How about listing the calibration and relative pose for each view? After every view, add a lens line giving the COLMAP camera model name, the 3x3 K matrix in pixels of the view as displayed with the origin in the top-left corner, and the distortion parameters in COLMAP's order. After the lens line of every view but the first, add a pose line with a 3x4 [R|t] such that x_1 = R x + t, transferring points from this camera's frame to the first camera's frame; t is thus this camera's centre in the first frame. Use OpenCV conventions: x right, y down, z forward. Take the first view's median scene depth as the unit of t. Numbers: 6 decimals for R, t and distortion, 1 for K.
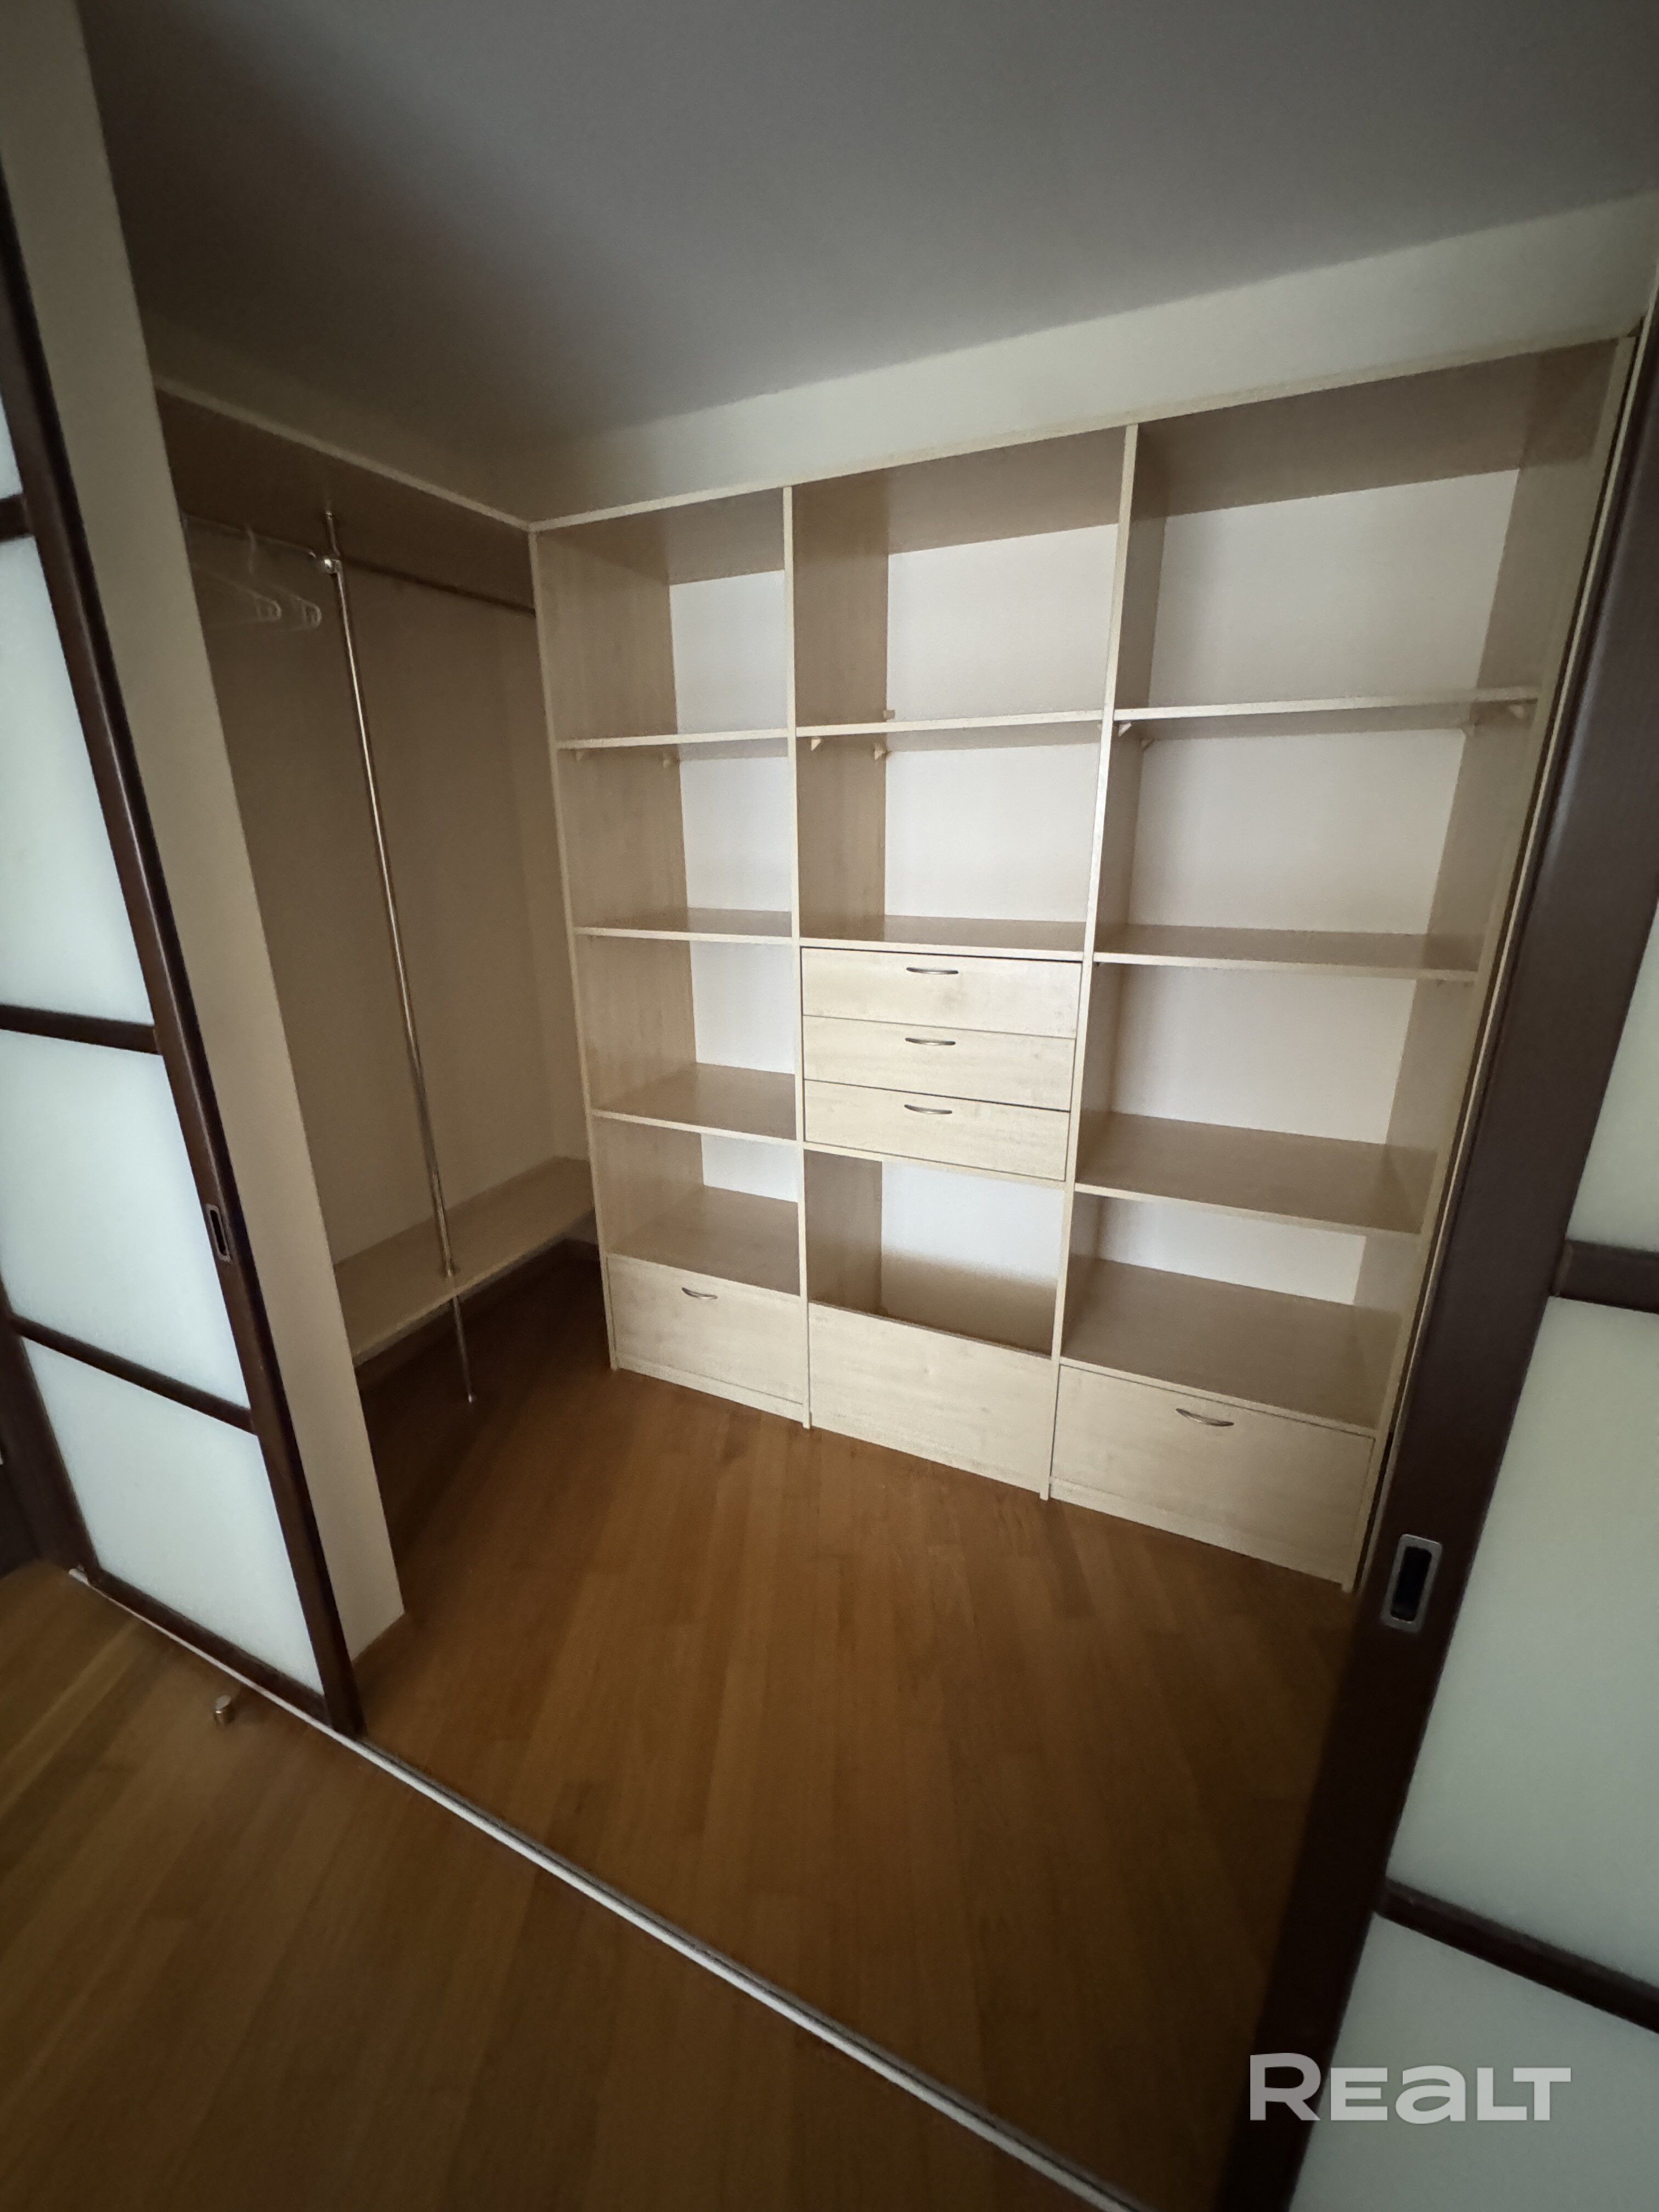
lens RADIAL K [[888.9, 0, 828.7], [0, 888.9, 1097.6], [0, 0, 1]] dist [-0.011988, 0.000131]
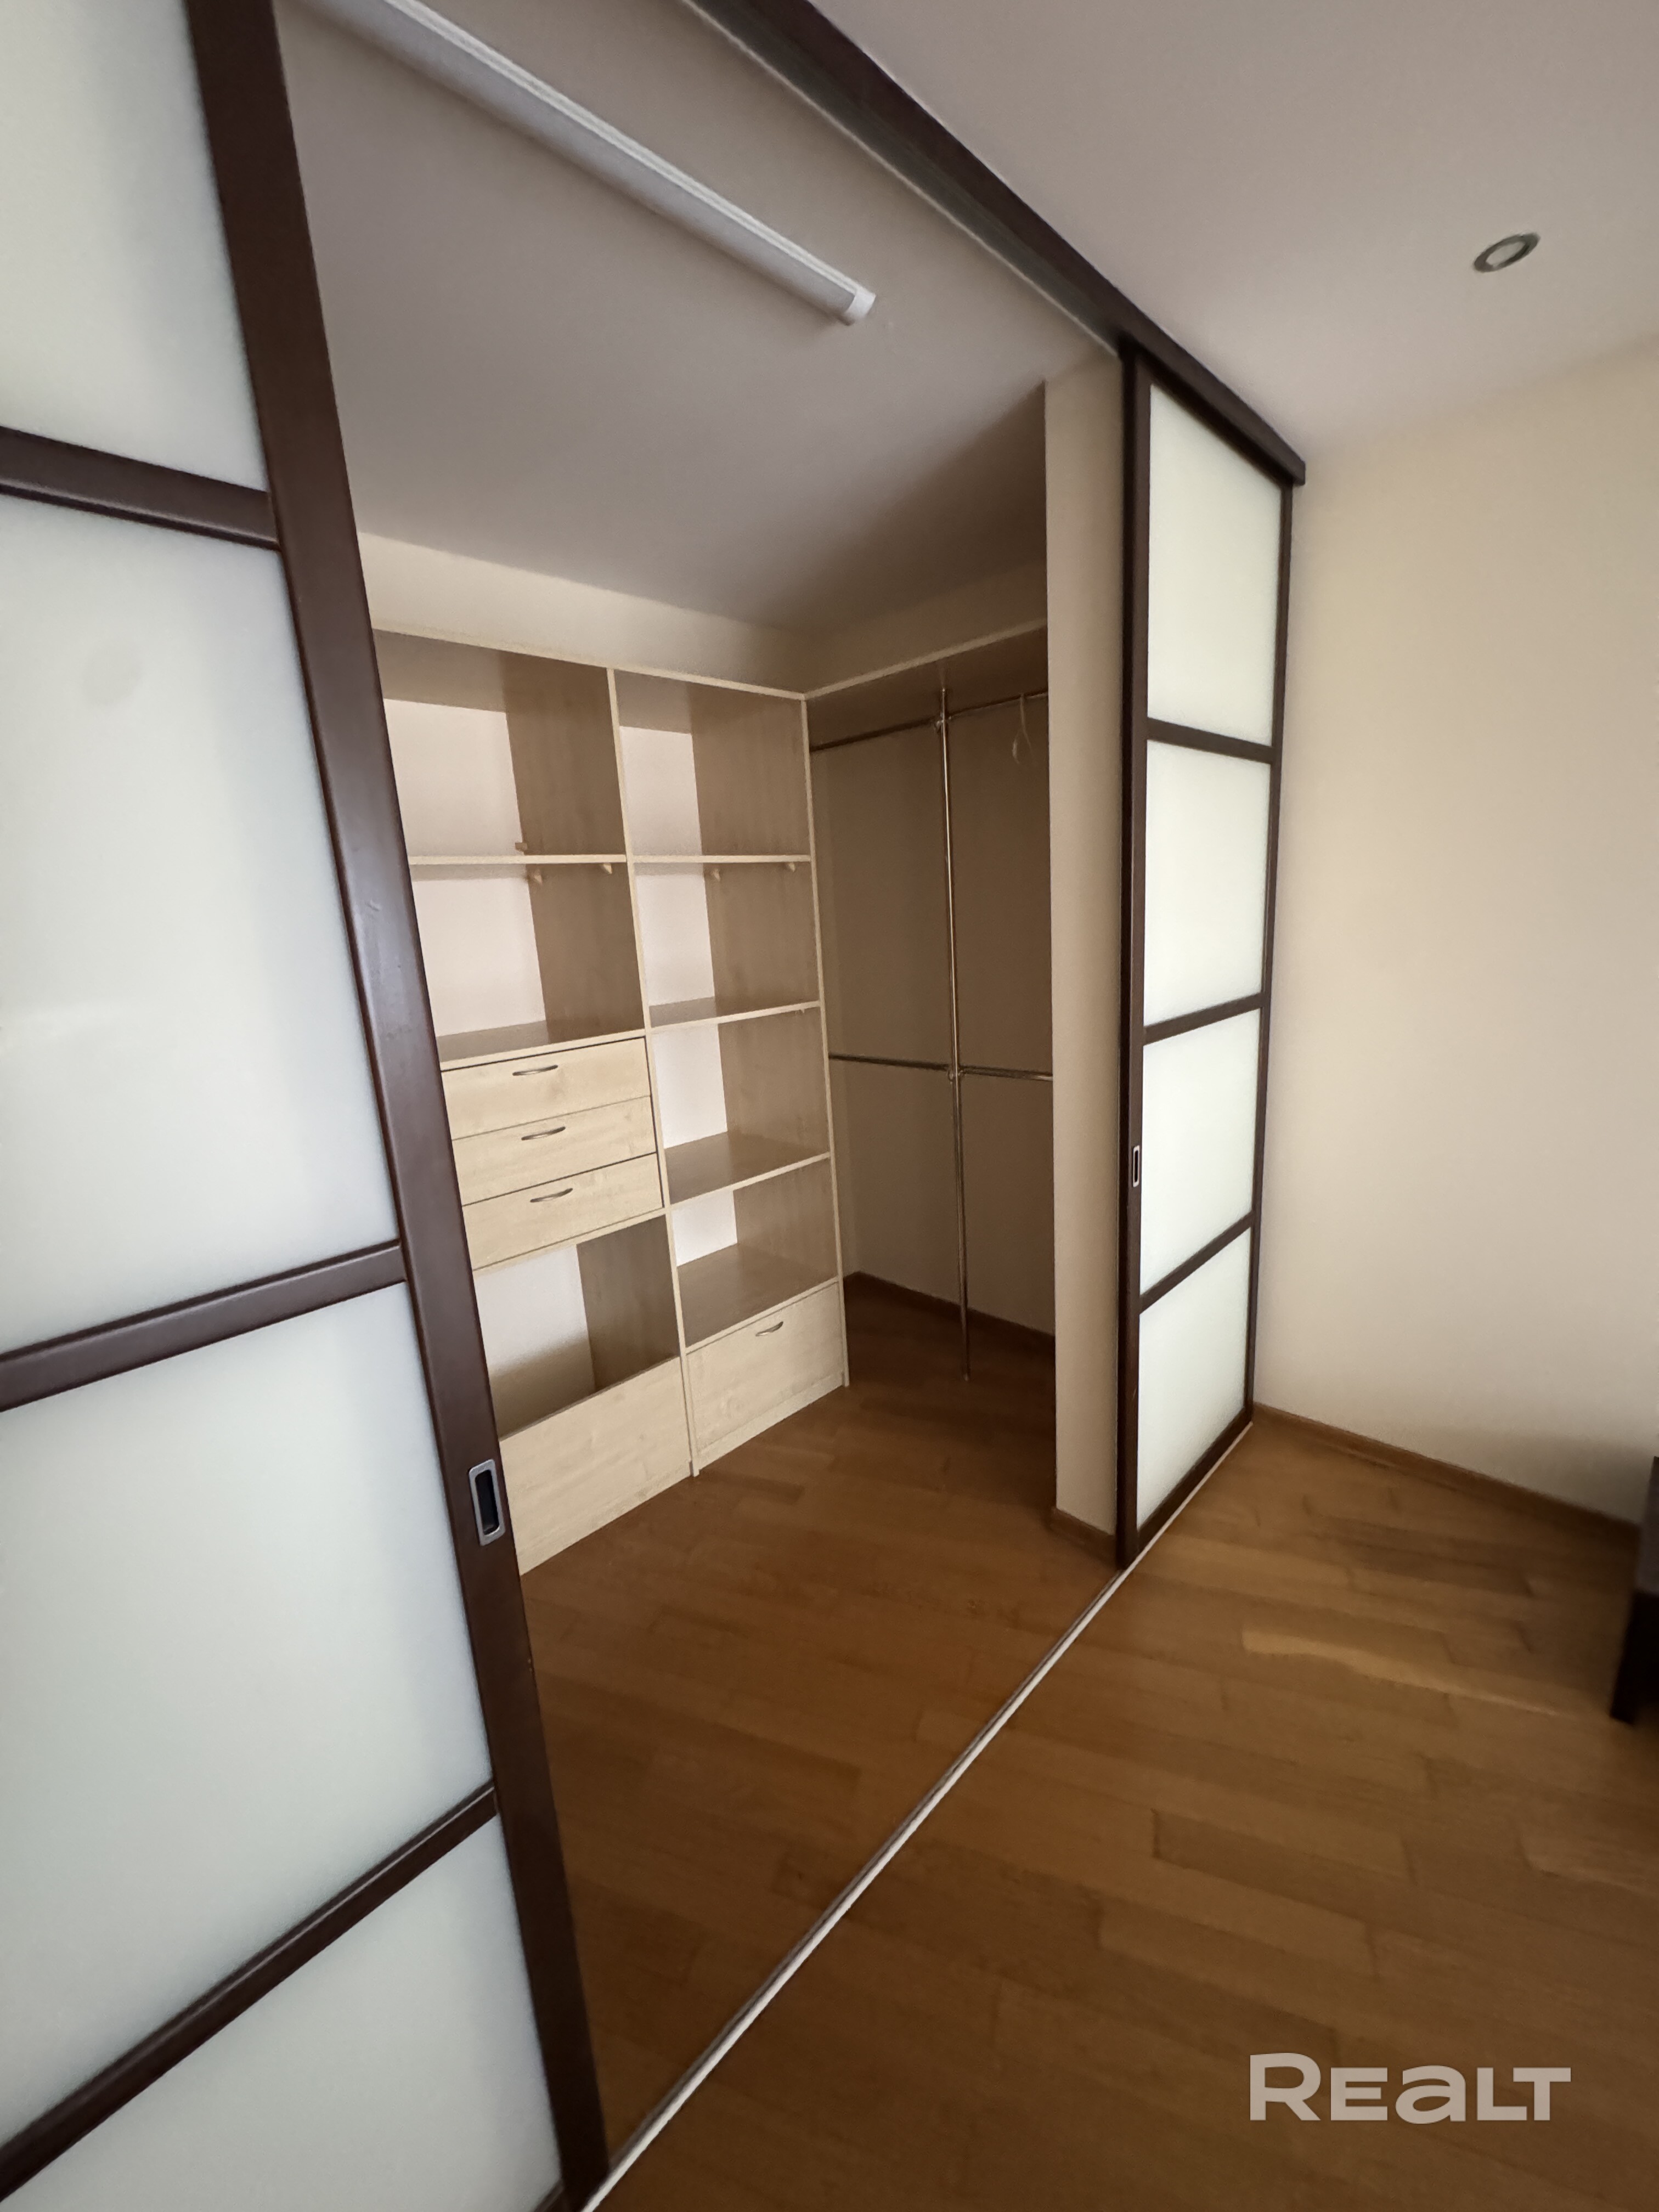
lens RADIAL K [[883.8, 0, 828.8], [0, 883.8, 1116.8], [0, 0, 1]] dist [-0.012059, -0.000051]
pose [[0.329099, -0.218810, 0.918595, -0.799408], [0.339949, 0.935012, 0.100929, -0.075843], [-0.880982, 0.279059, 0.382096, 0.274327]]
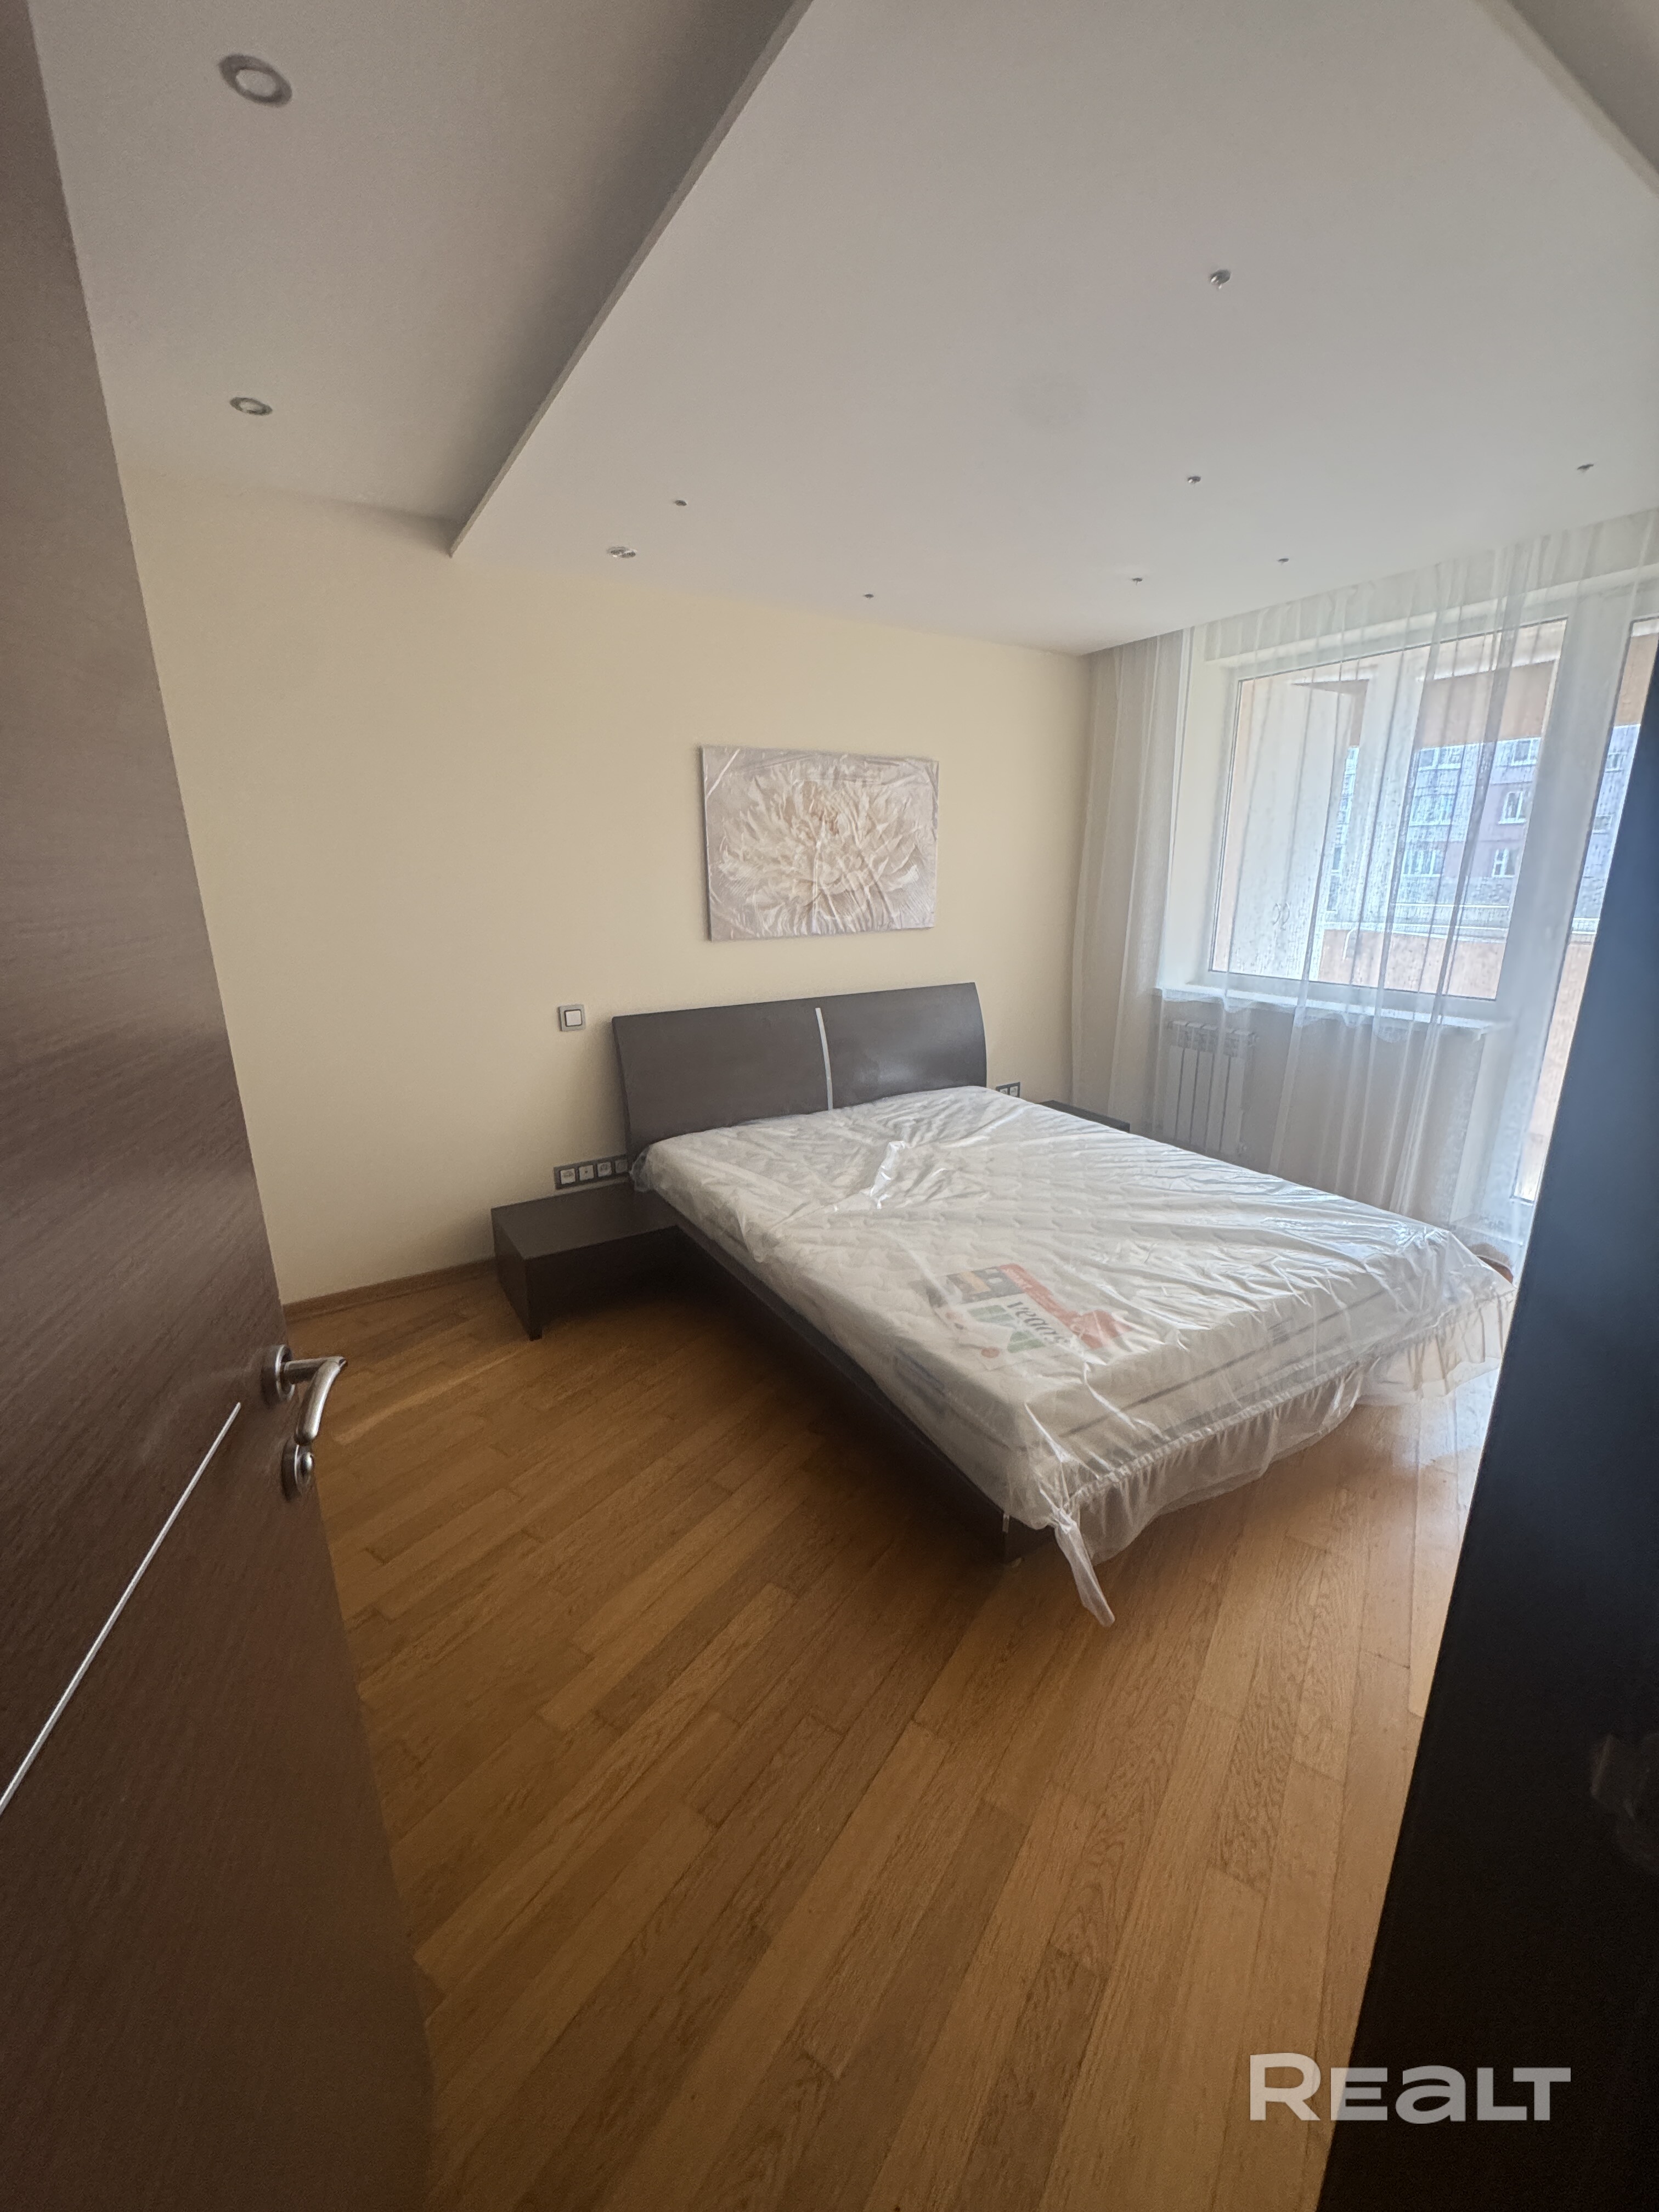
lens RADIAL K [[874.7, 0, 829.5], [0, 874.7, 1106.0], [0, 0, 1]] dist [-0.012537, -0.000097]
pose [[-0.839078, -0.125060, 0.529442, -1.053076], [0.184341, 0.850279, 0.492994, -0.152197], [-0.511827, 0.511258, -0.690397, 0.663935]]
